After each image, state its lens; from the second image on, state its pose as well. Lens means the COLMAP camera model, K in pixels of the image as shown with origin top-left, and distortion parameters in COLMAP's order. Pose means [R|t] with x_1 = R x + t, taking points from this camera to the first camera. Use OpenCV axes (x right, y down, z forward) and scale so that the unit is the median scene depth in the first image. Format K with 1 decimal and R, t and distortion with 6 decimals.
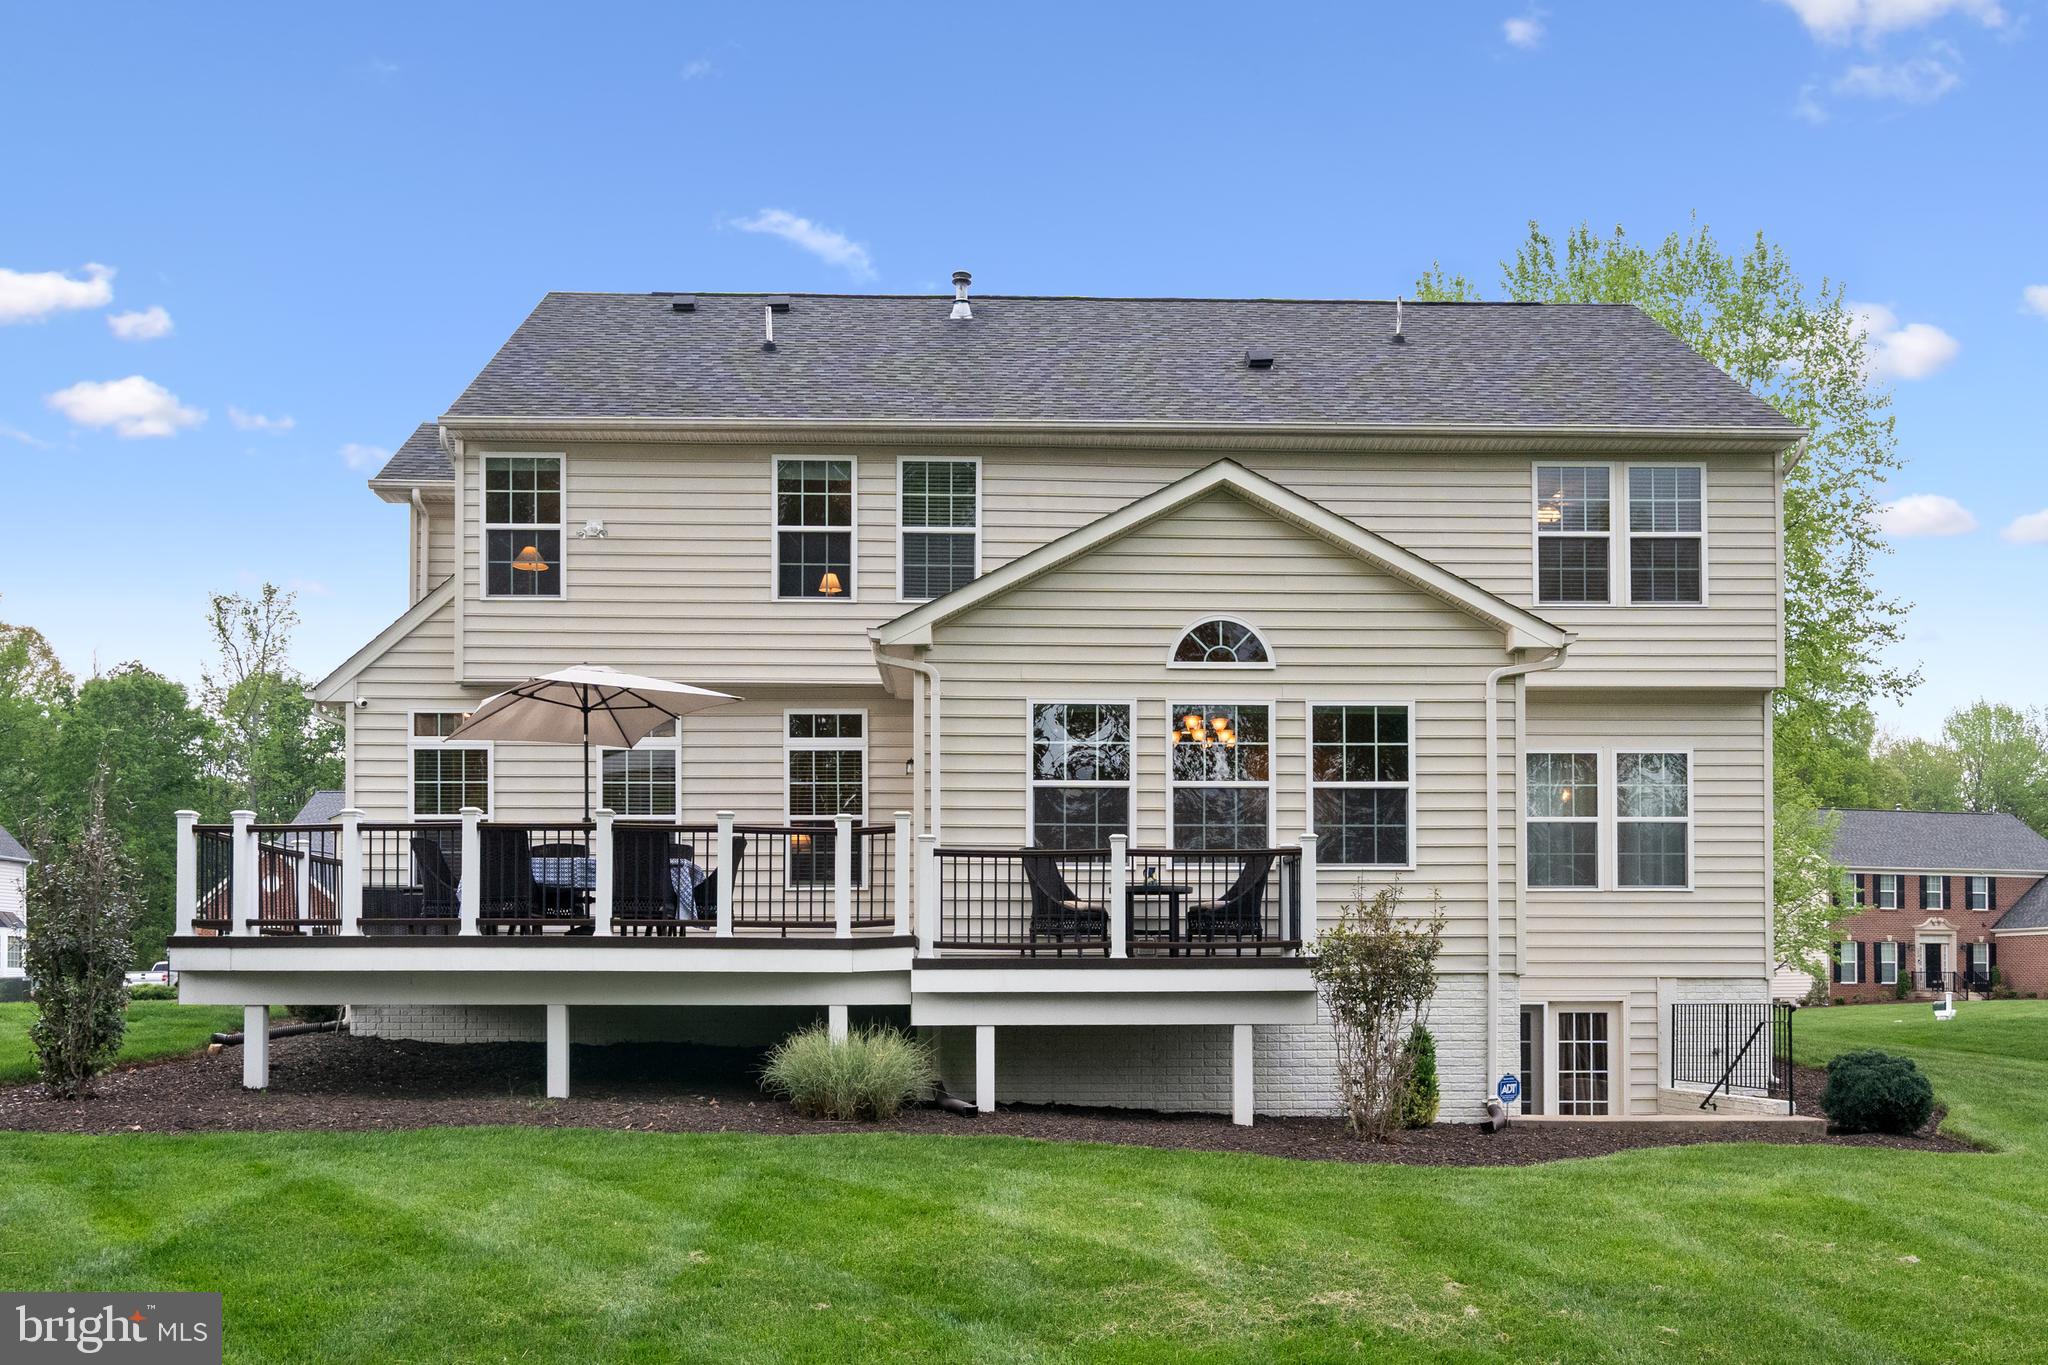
lens RADIAL K [[1566.3, 0, 1024.0], [0, 1566.3, 682.5], [0, 0, 1]] dist [-0.002863, -0.002708]
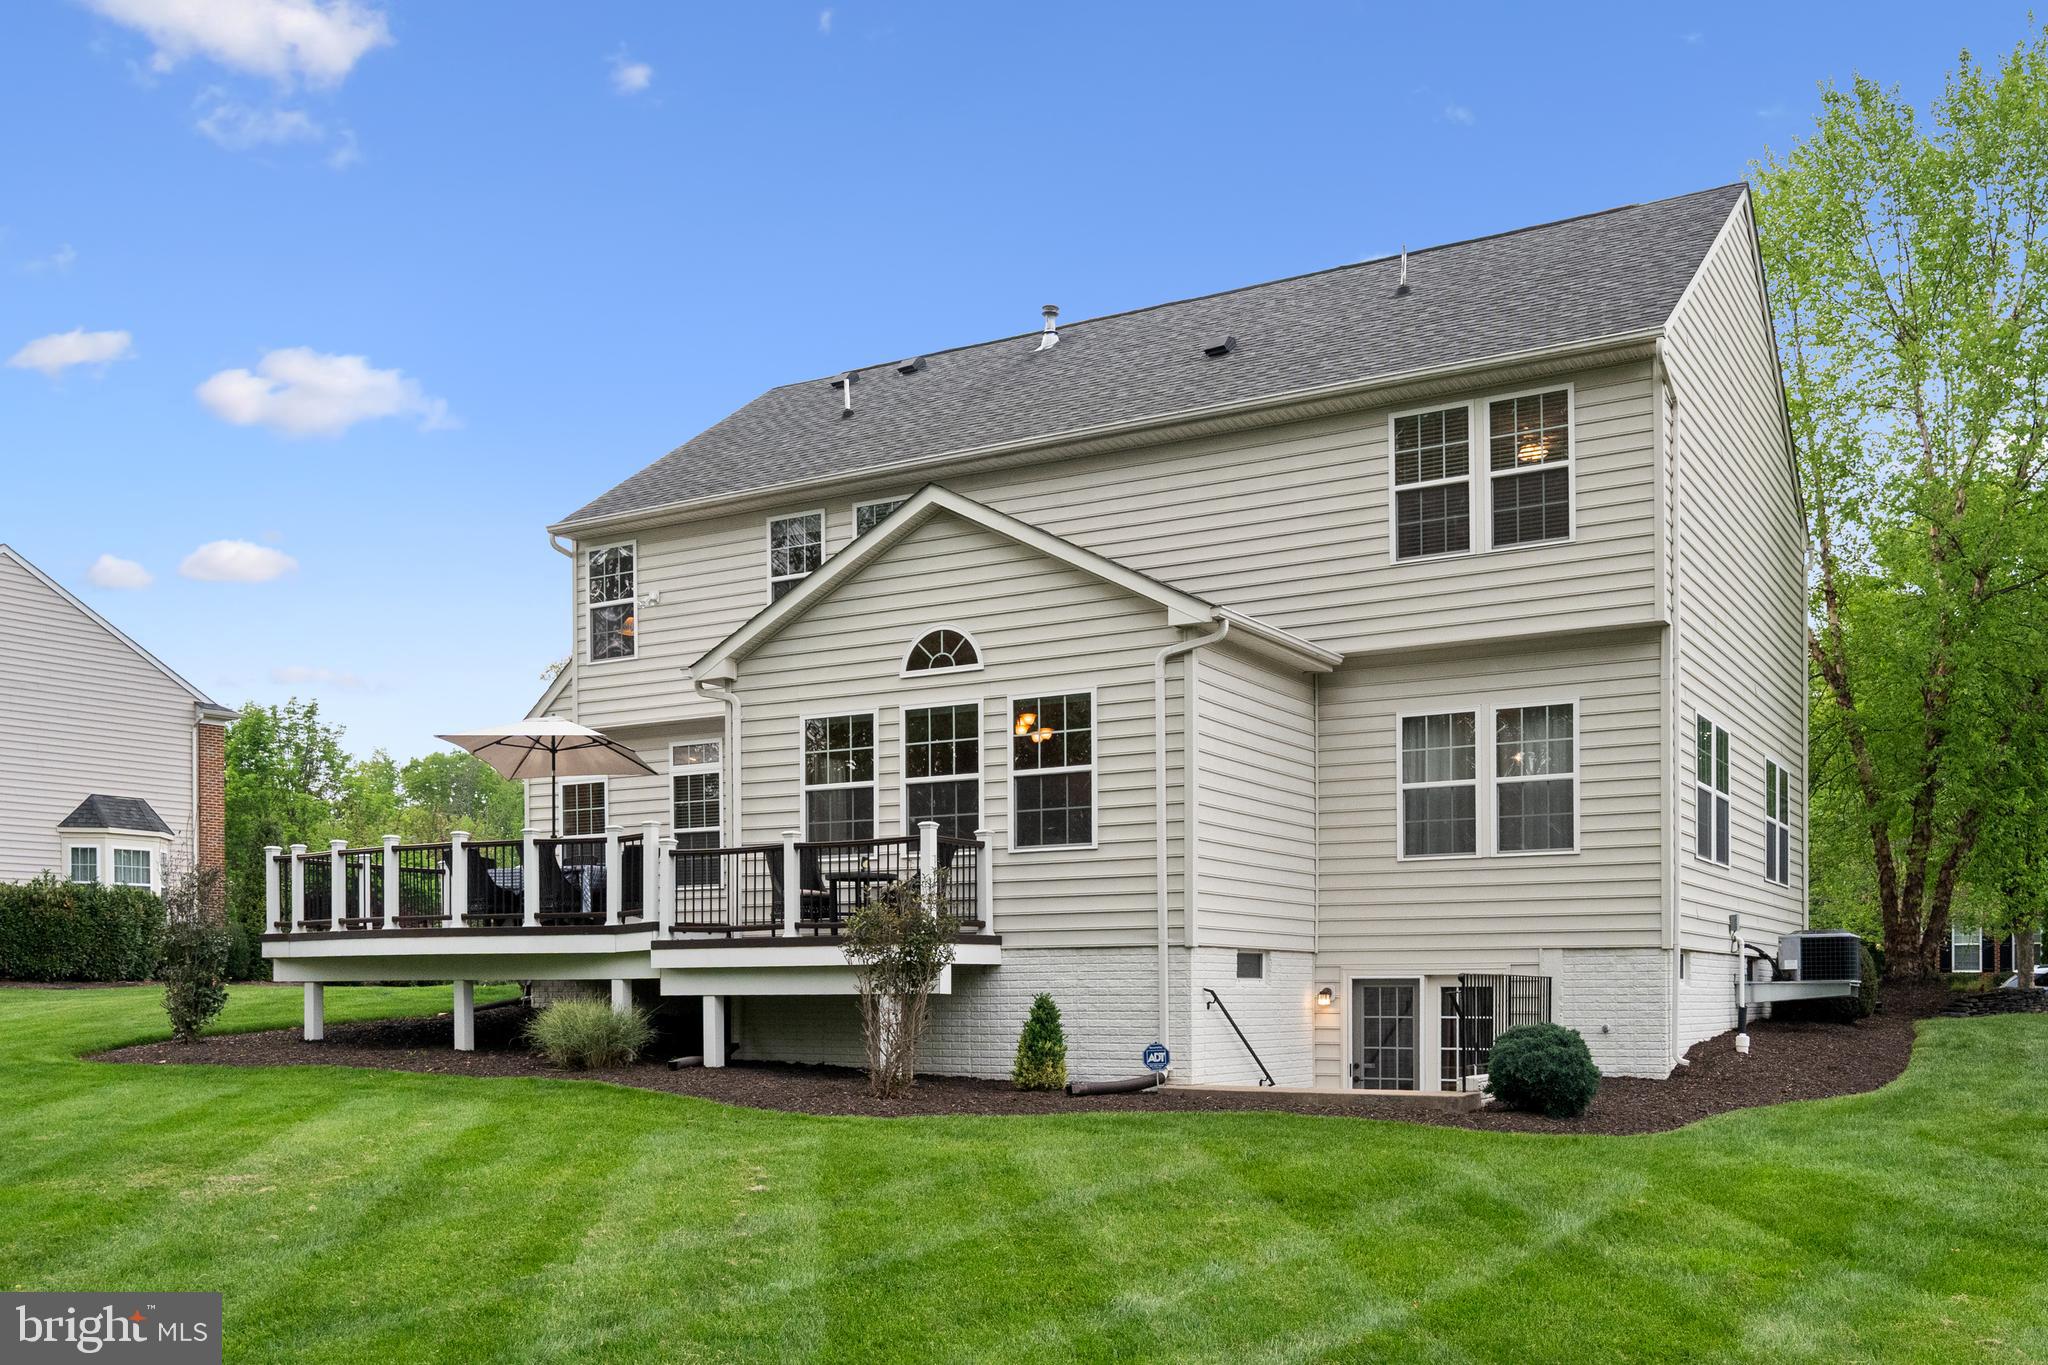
lens RADIAL K [[1566.3, 0, 1024.0], [0, 1566.3, 682.5], [0, 0, 1]] dist [-0.002863, -0.002708]
pose [[0.881236, -0.093606, -0.463315, 0.685072], [0.096321, 0.995190, -0.017857, 0.022537], [0.462758, -0.028890, 0.886014, 0.050487]]
